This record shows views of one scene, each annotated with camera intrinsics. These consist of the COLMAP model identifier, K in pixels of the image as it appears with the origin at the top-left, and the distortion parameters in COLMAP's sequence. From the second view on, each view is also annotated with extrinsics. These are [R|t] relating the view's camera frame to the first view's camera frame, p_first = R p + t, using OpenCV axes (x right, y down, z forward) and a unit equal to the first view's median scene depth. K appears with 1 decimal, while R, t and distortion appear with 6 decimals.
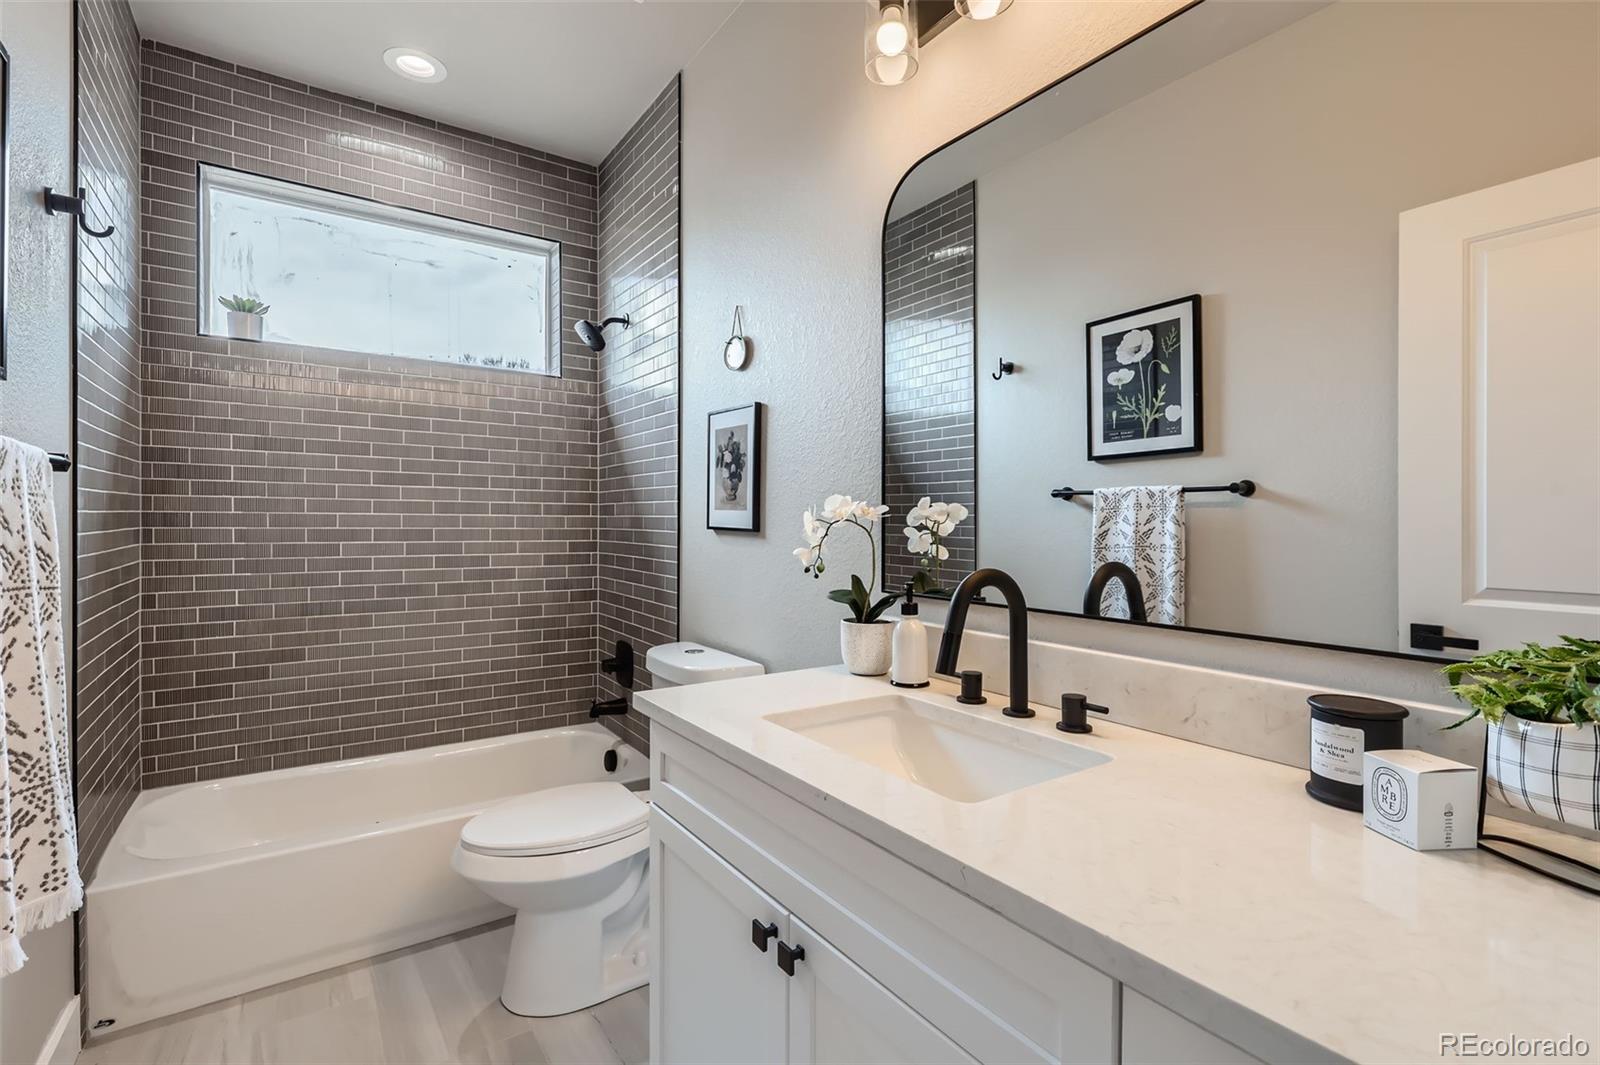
lens RADIAL K [[728.6, 0, 801.9], [0, 728.6, 525.4], [0, 0, 1]] dist [0.000803, -0.003383]
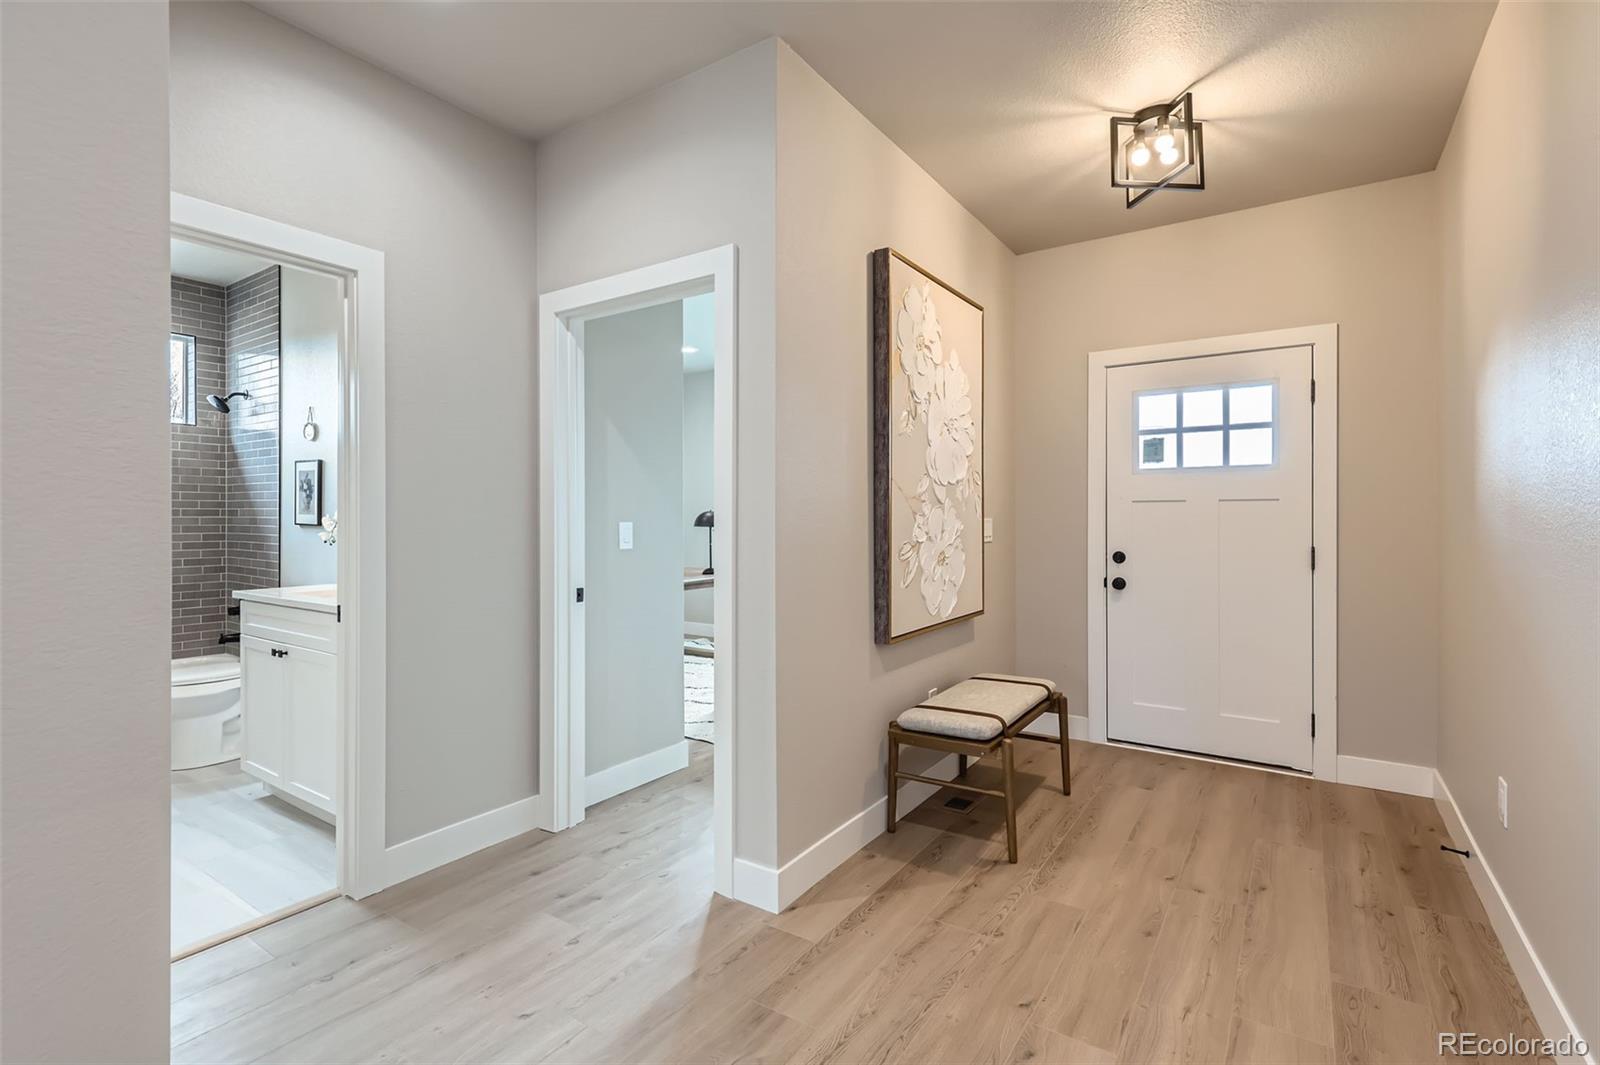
lens RADIAL K [[728.6, 0, 800.6], [0, 728.6, 519.3], [0, 0, 1]] dist [0.000803, -0.003383]
pose [[0.930893, -0.002391, 0.365284, 0.387054], [0.003851, 0.999987, -0.003269, 0.002620], [-0.365272, 0.004450, 0.930890, -1.171466]]
